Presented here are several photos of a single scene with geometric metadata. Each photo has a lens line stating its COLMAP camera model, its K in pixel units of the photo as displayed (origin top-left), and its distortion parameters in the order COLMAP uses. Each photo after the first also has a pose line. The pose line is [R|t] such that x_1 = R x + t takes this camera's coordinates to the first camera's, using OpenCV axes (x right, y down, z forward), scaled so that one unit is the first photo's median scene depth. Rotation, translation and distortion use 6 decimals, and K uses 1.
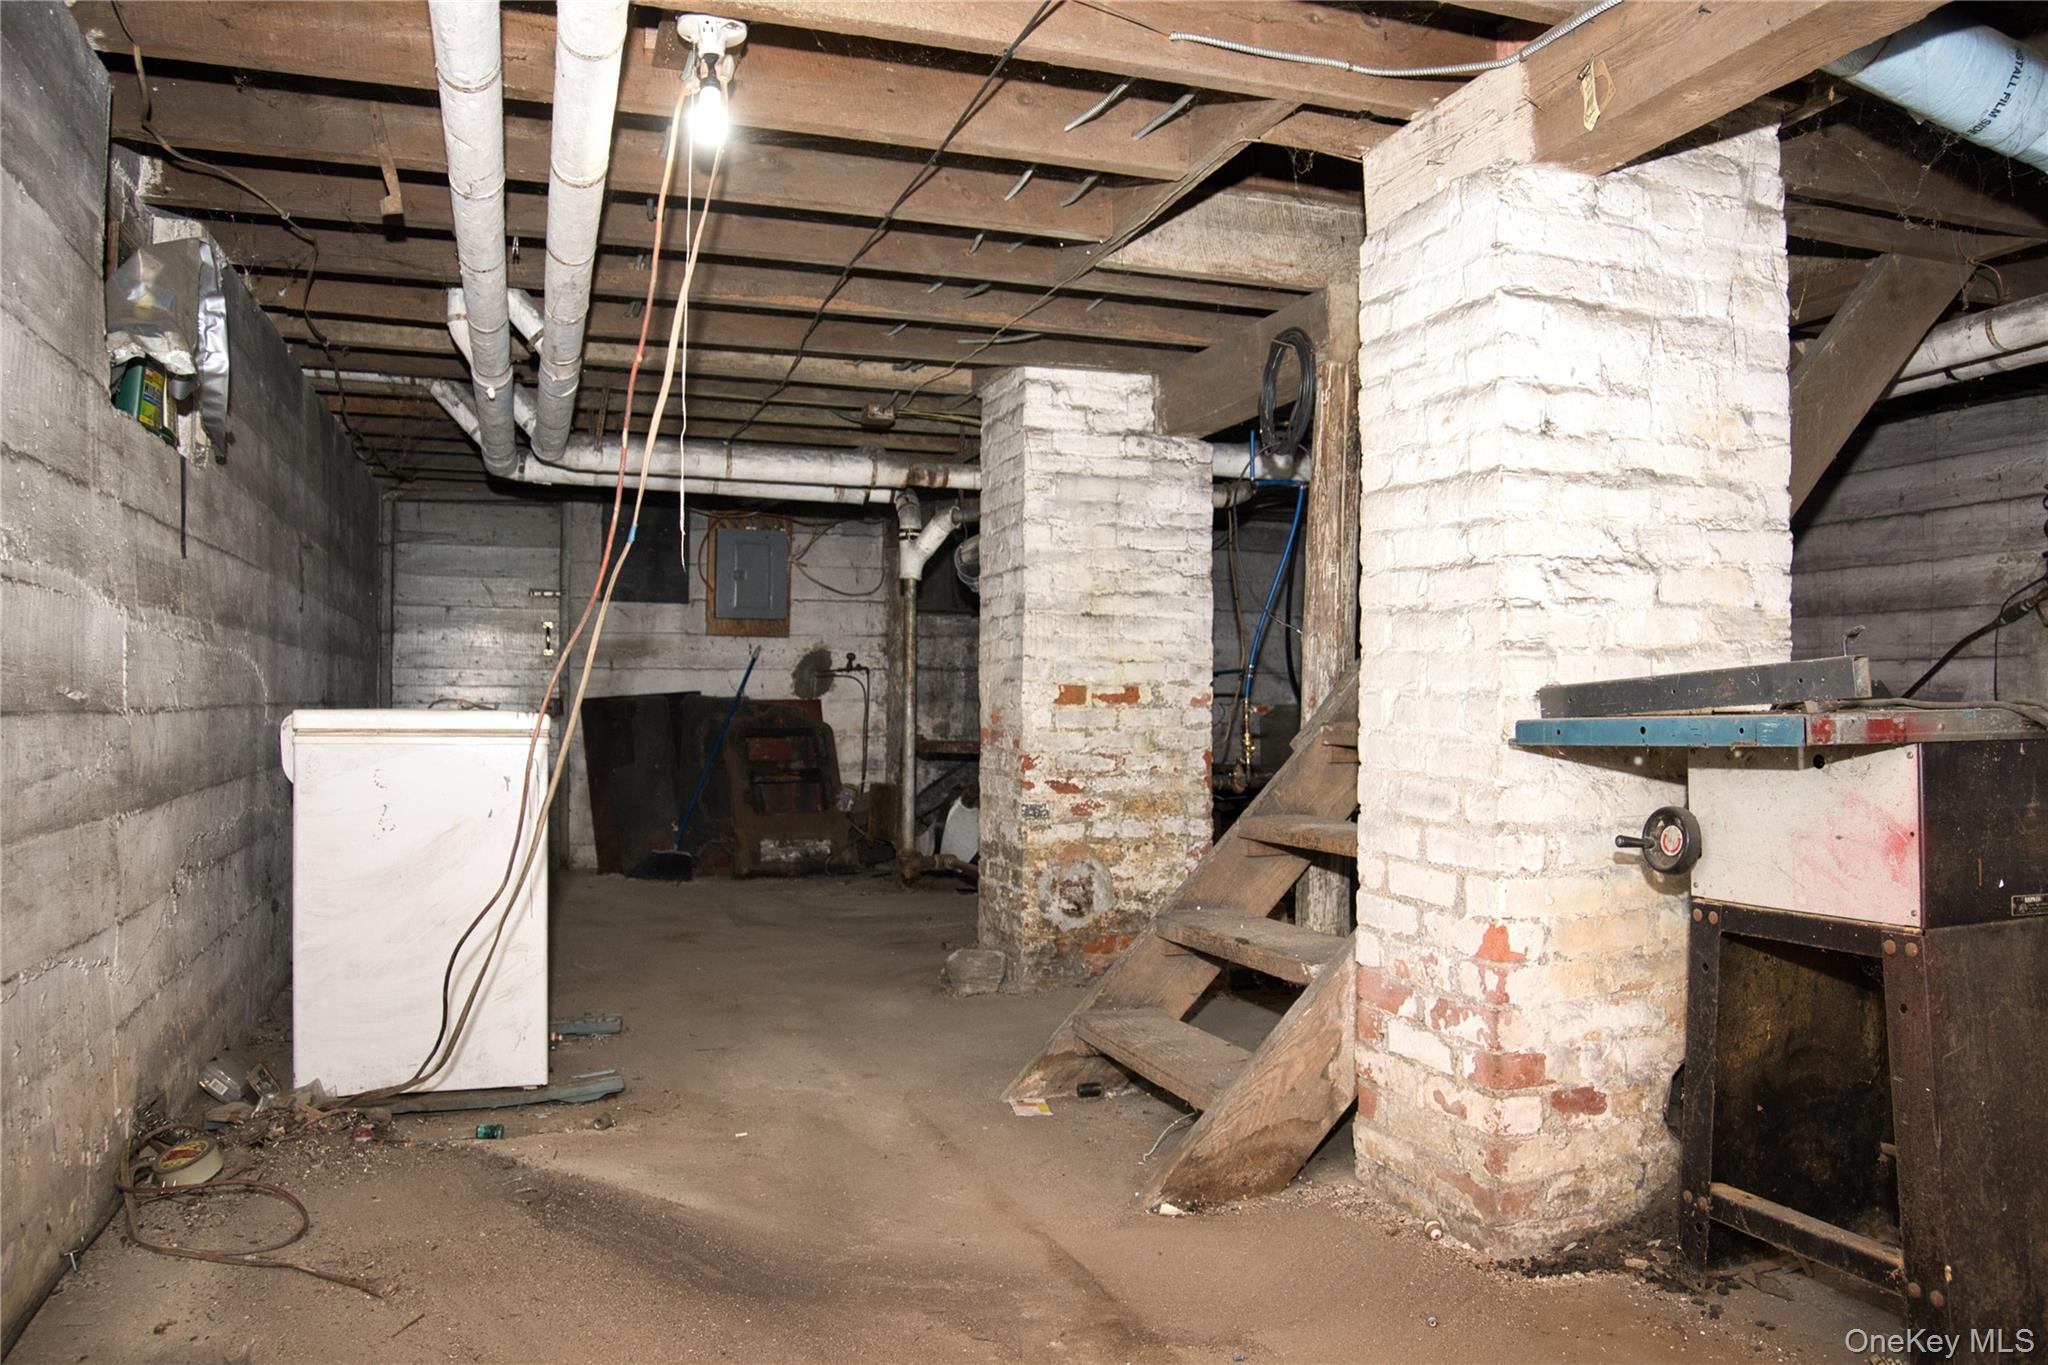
lens RADIAL K [[1448.7, 0, 1007.0], [0, 1448.7, 690.6], [0, 0, 1]] dist [-0.068143, 0.002234]
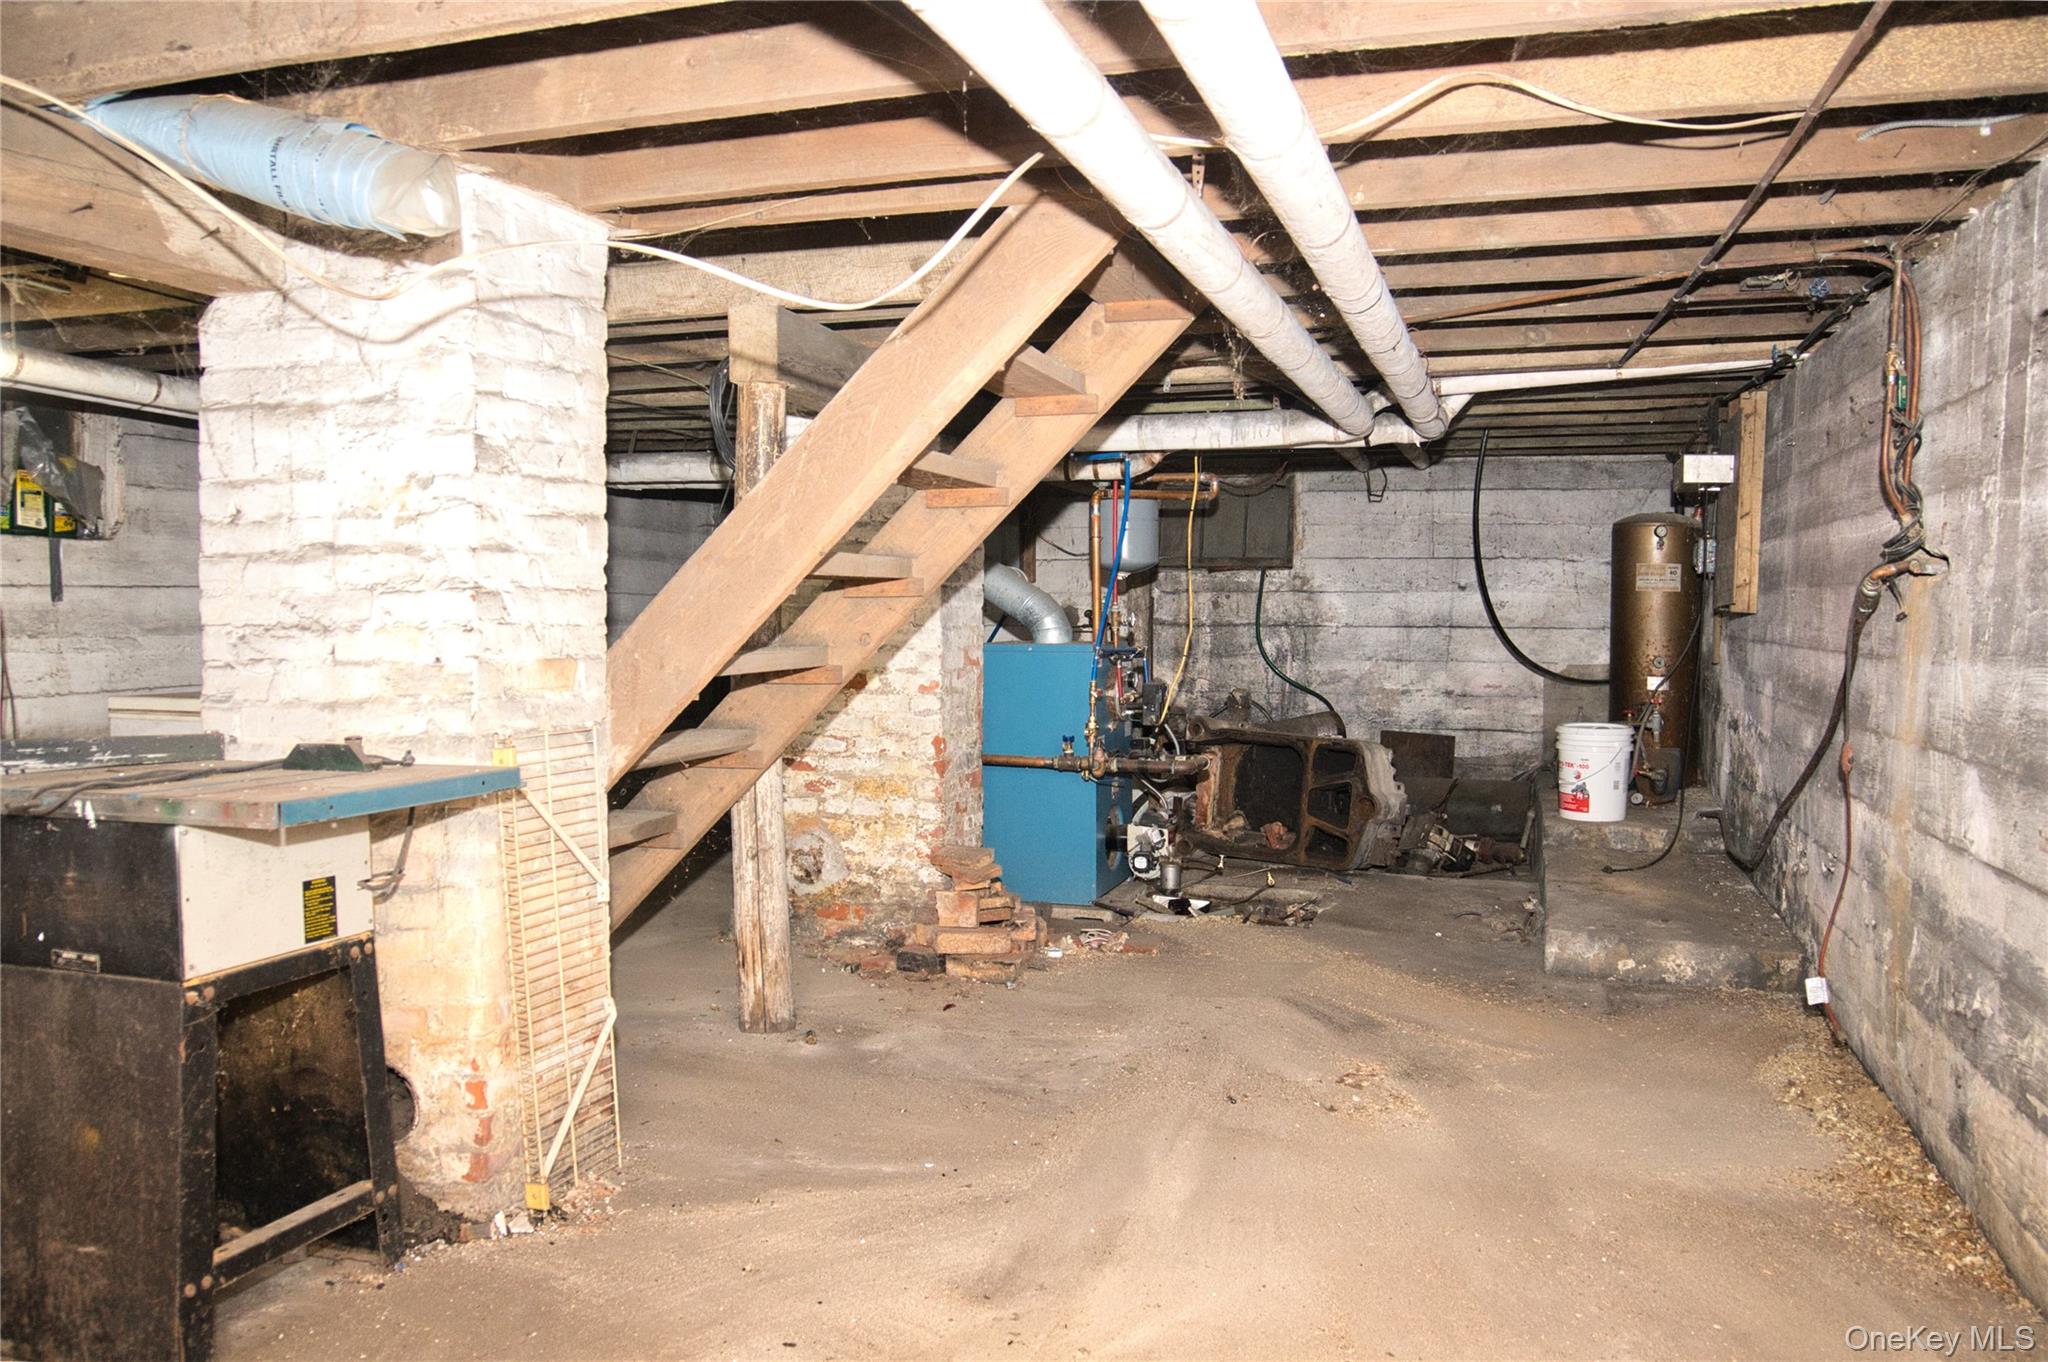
lens RADIAL K [[1448.7, 0, 1002.2], [0, 1448.7, 684.3], [0, 0, 1]] dist [-0.068143, 0.002234]
pose [[0.809087, 0.027296, -0.587055, 0.802537], [0.005680, 0.998511, 0.054256, -0.052690], [0.587662, -0.047233, 0.807727, 0.207089]]
